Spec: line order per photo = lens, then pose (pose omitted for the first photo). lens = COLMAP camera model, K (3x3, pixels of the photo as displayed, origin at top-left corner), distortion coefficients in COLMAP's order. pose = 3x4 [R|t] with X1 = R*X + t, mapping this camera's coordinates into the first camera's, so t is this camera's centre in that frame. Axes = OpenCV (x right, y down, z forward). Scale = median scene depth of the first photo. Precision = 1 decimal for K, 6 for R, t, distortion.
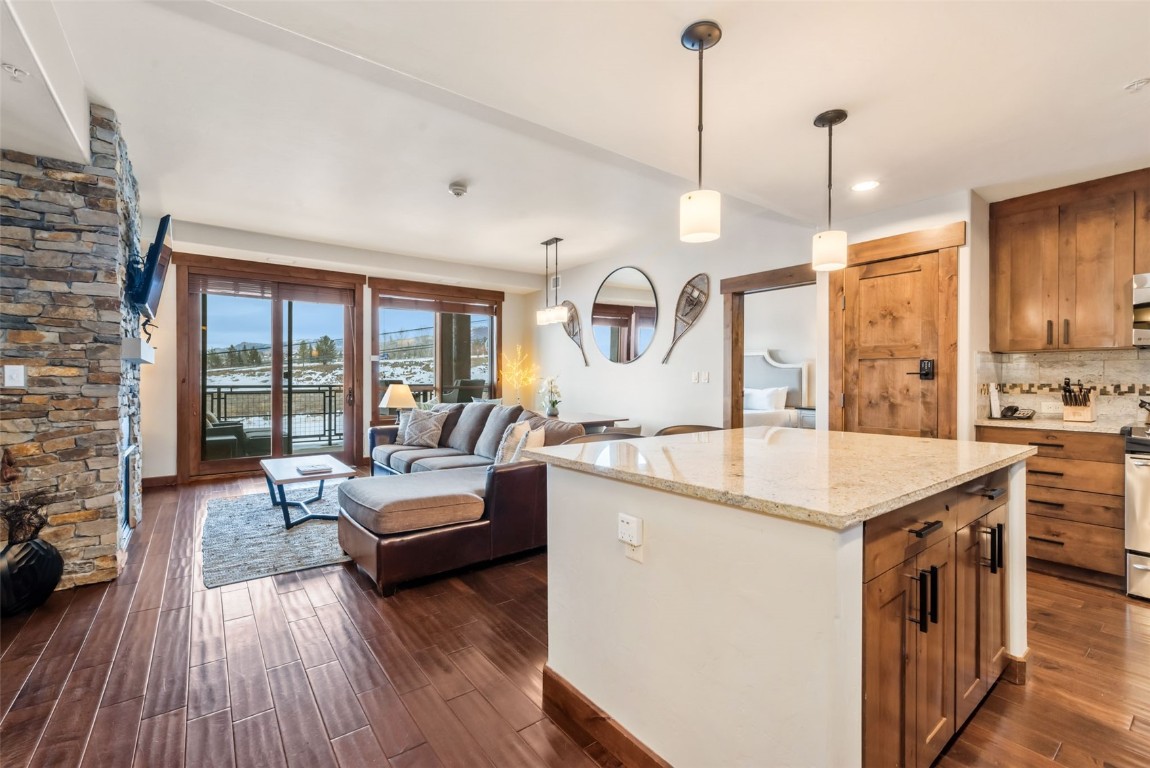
lens RADIAL K [[492.6, 0, 573.8], [0, 492.6, 381.4], [0, 0, 1]] dist [0.000376, 0.000181]
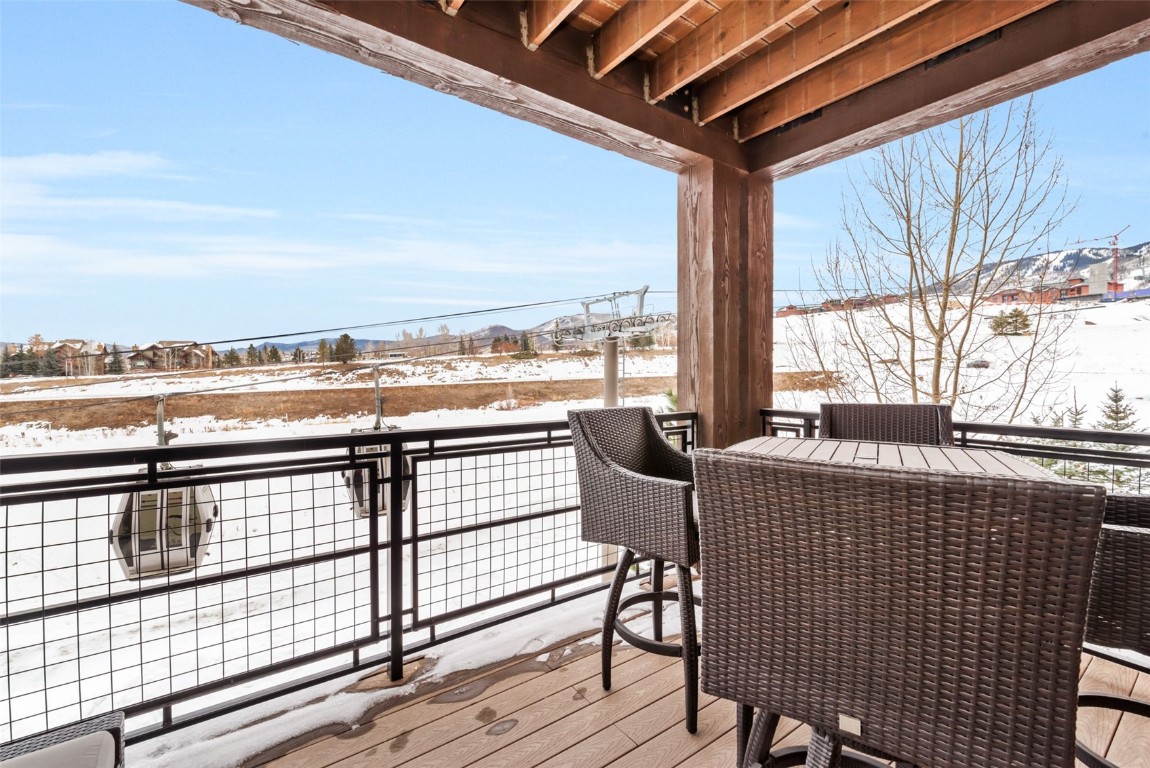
lens RADIAL K [[490.5, 0, 575.0], [0, 490.5, 384.0], [0, 0, 1]] dist [0.001586, 0.000209]
pose [[0.999572, -0.003955, -0.028979, -0.625172], [0.004237, 0.999944, 0.009695, -0.029424], [0.028939, -0.009814, 0.999533, 1.191313]]
